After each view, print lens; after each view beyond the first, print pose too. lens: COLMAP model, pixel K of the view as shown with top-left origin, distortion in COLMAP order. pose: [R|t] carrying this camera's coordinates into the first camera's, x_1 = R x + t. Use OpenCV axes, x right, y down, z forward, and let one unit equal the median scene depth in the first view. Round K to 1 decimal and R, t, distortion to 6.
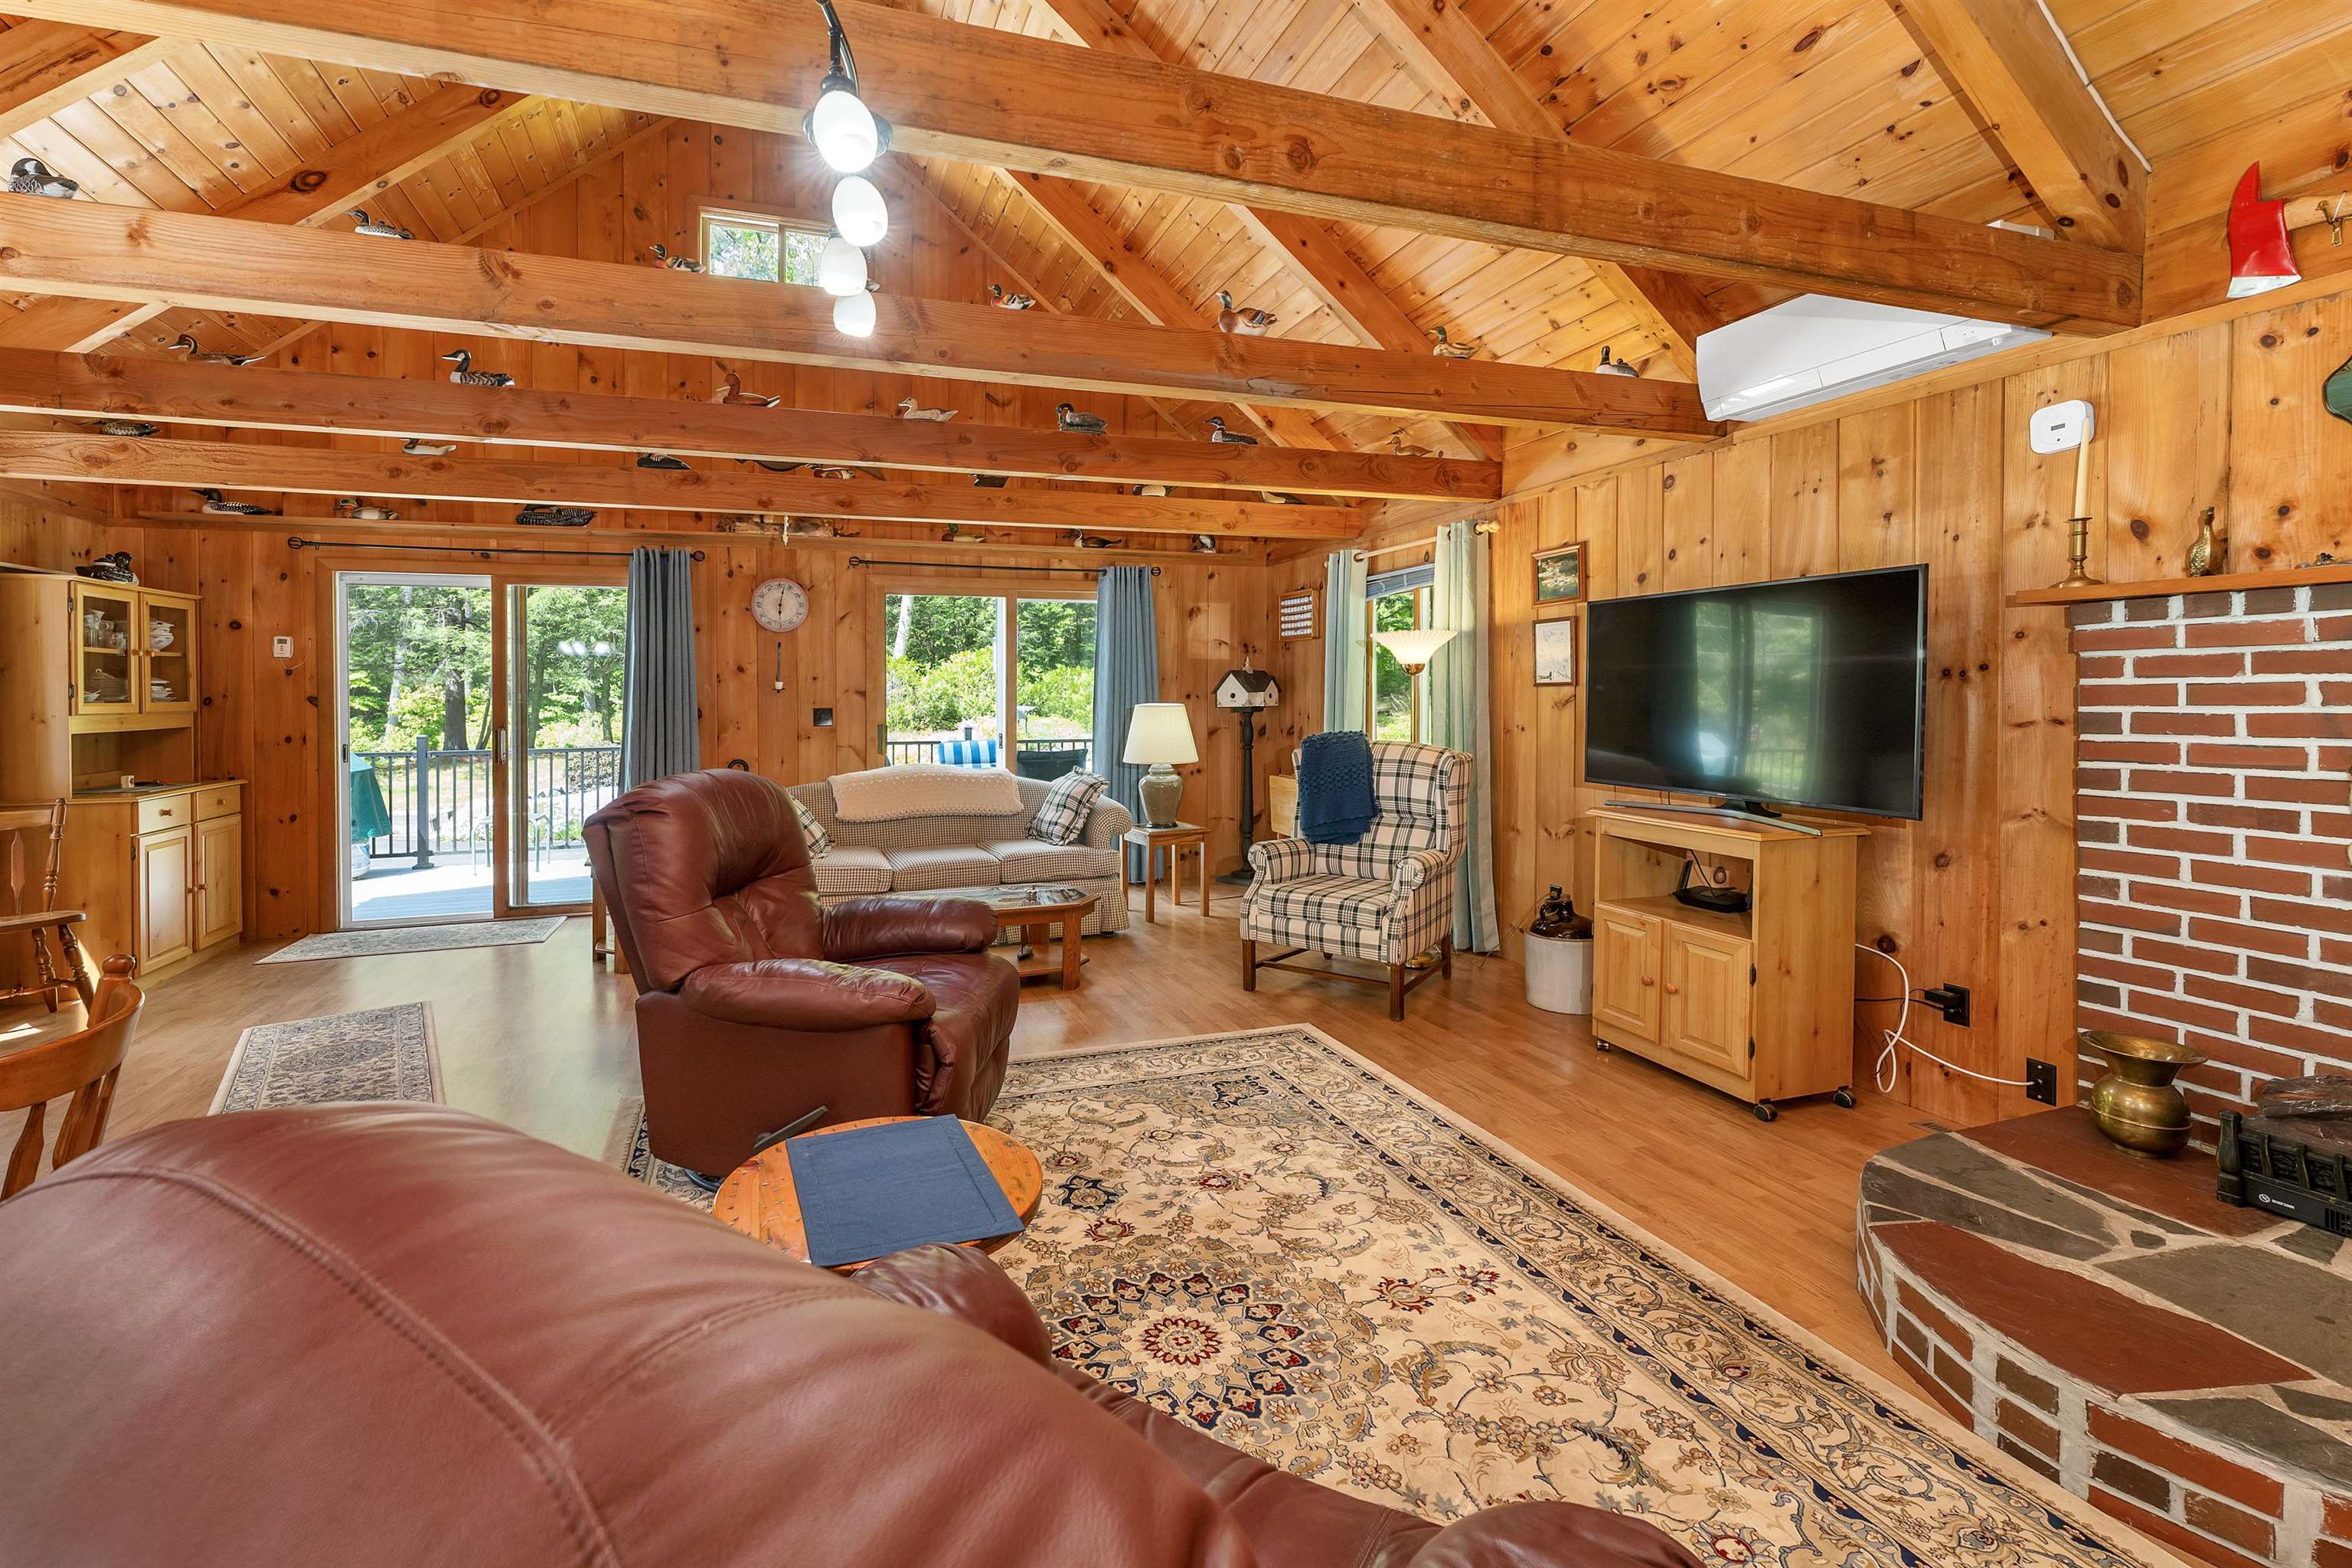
lens RADIAL K [[1008.6, 0, 1097.3], [0, 1008.6, 700.8], [0, 0, 1]] dist [0.001699, -0.000022]
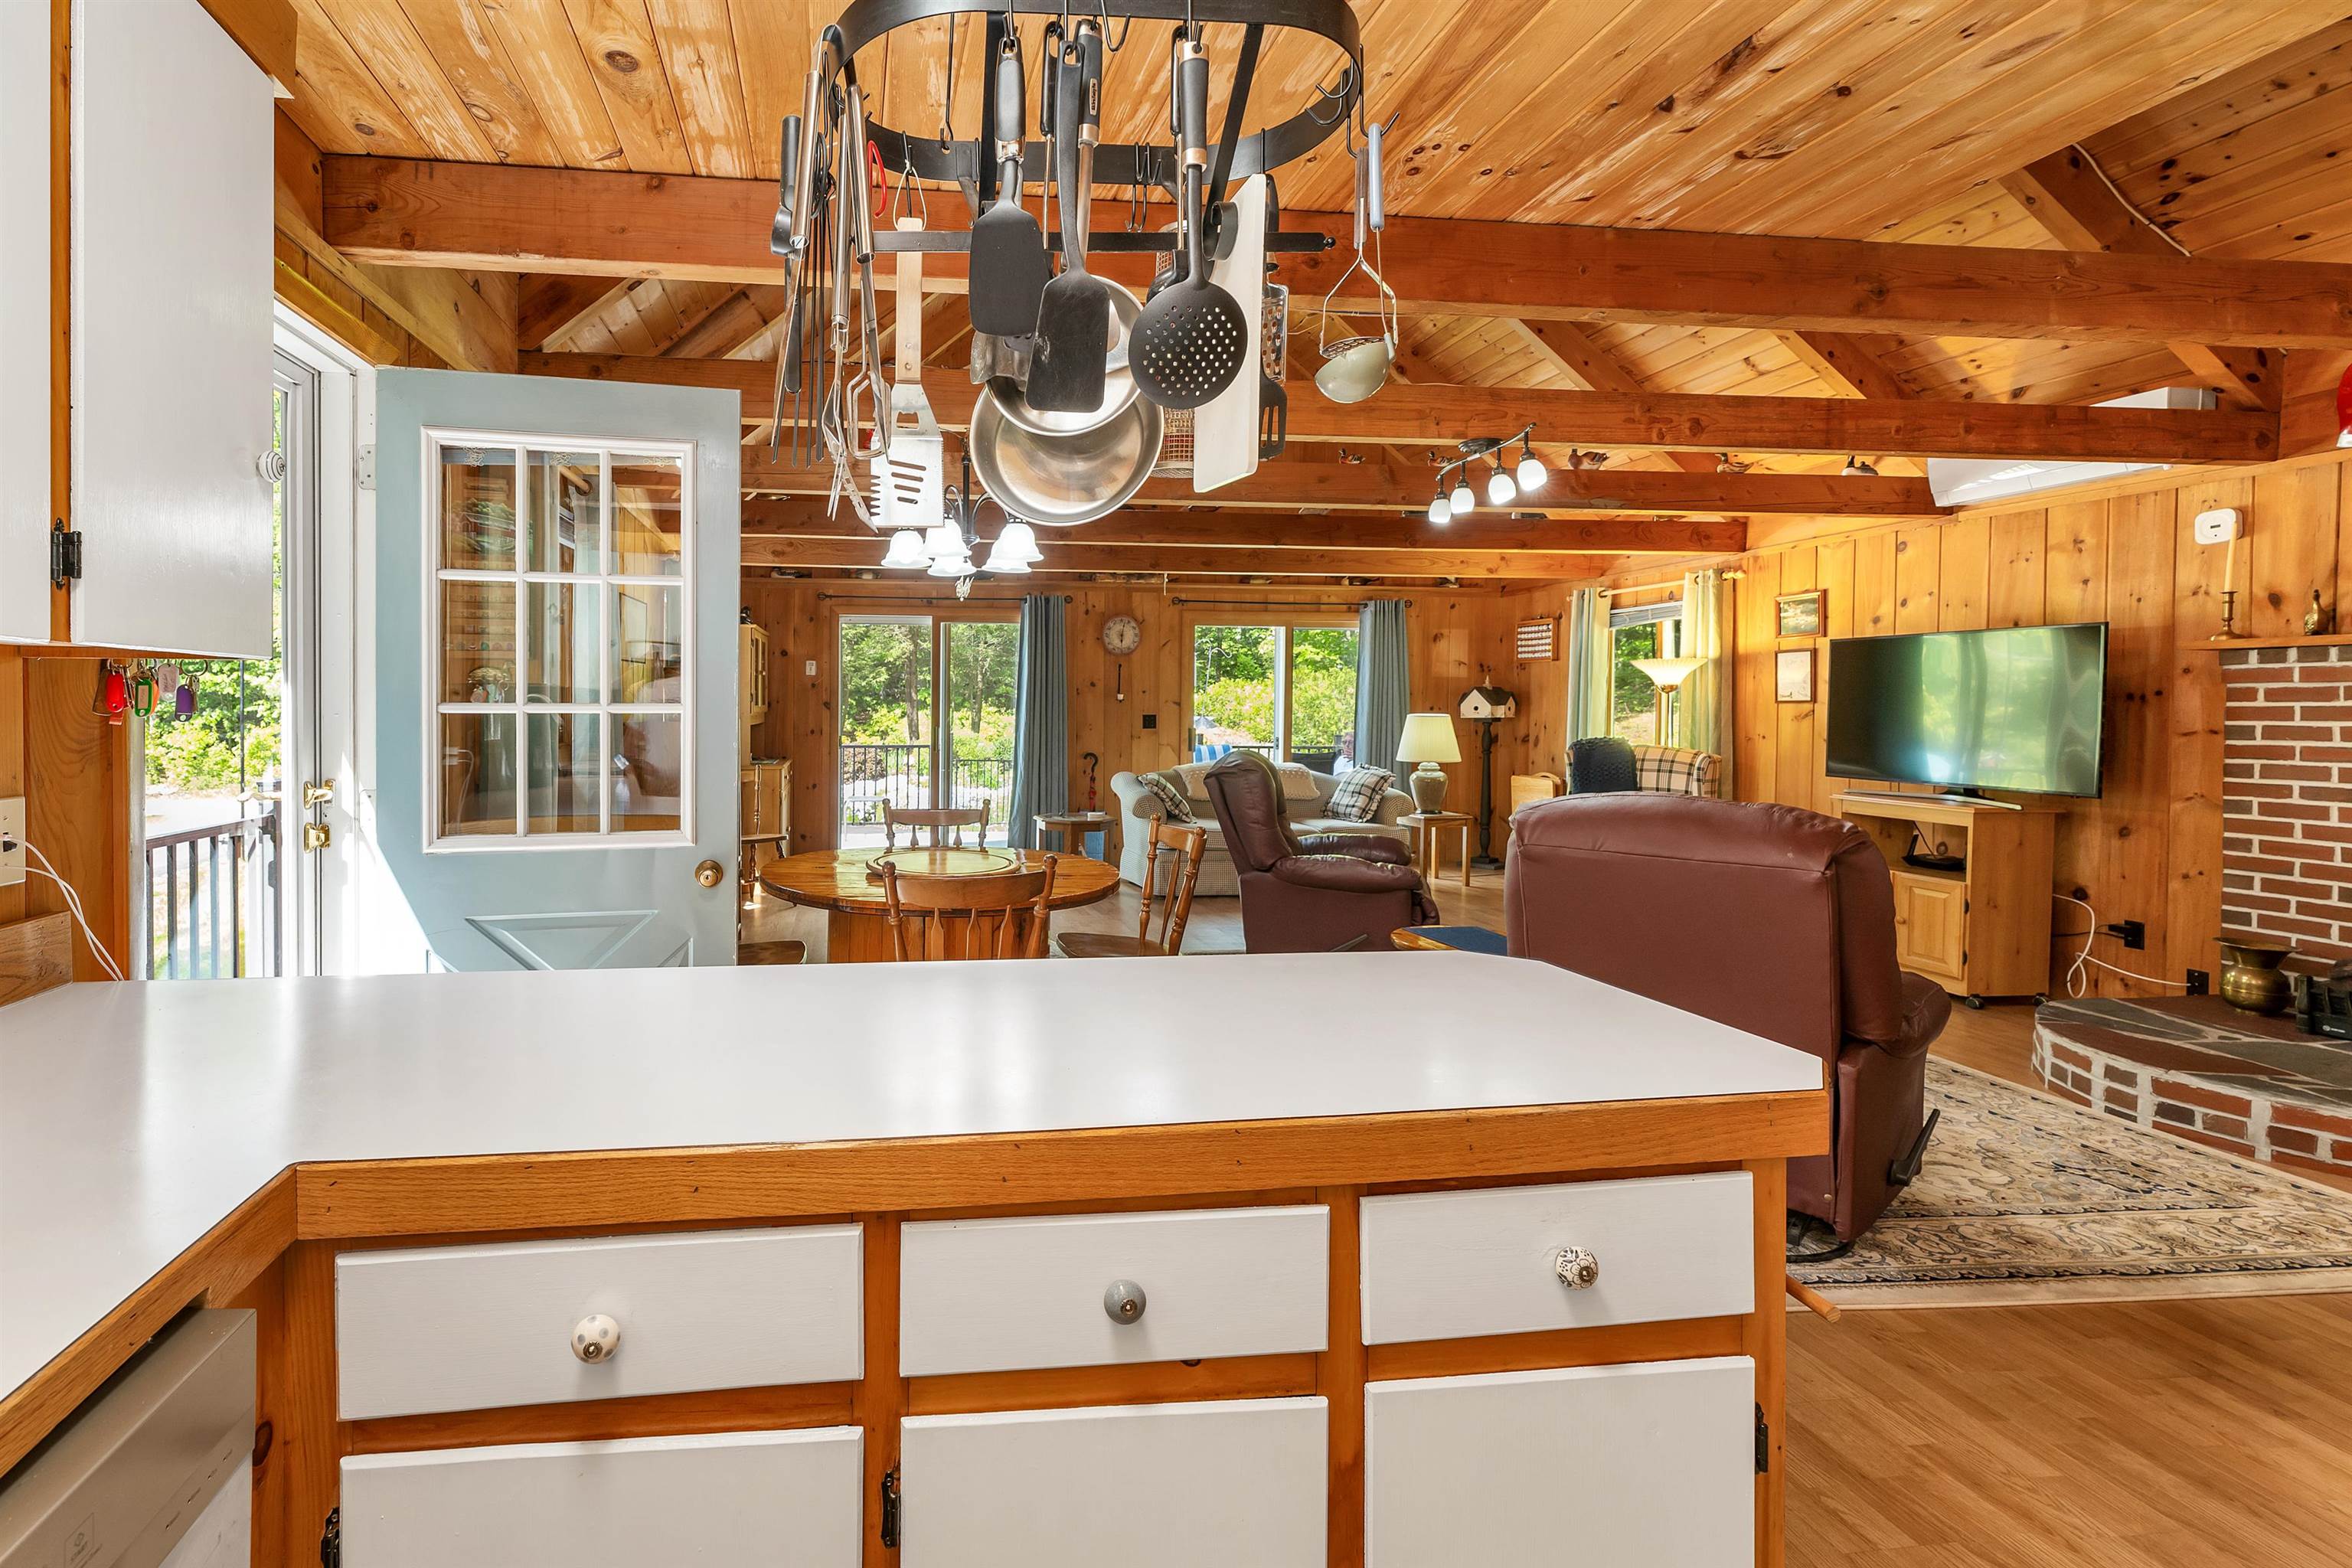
lens RADIAL K [[1011.2, 0, 1039.8], [0, 1011.2, 715.8], [0, 0, 1]] dist [0.001389, 0.000630]
pose [[0.983901, 0.011356, -0.178352, -0.374595], [-0.010642, 0.999931, 0.004961, 0.007326], [0.178396, -0.002983, 0.983954, -0.620941]]
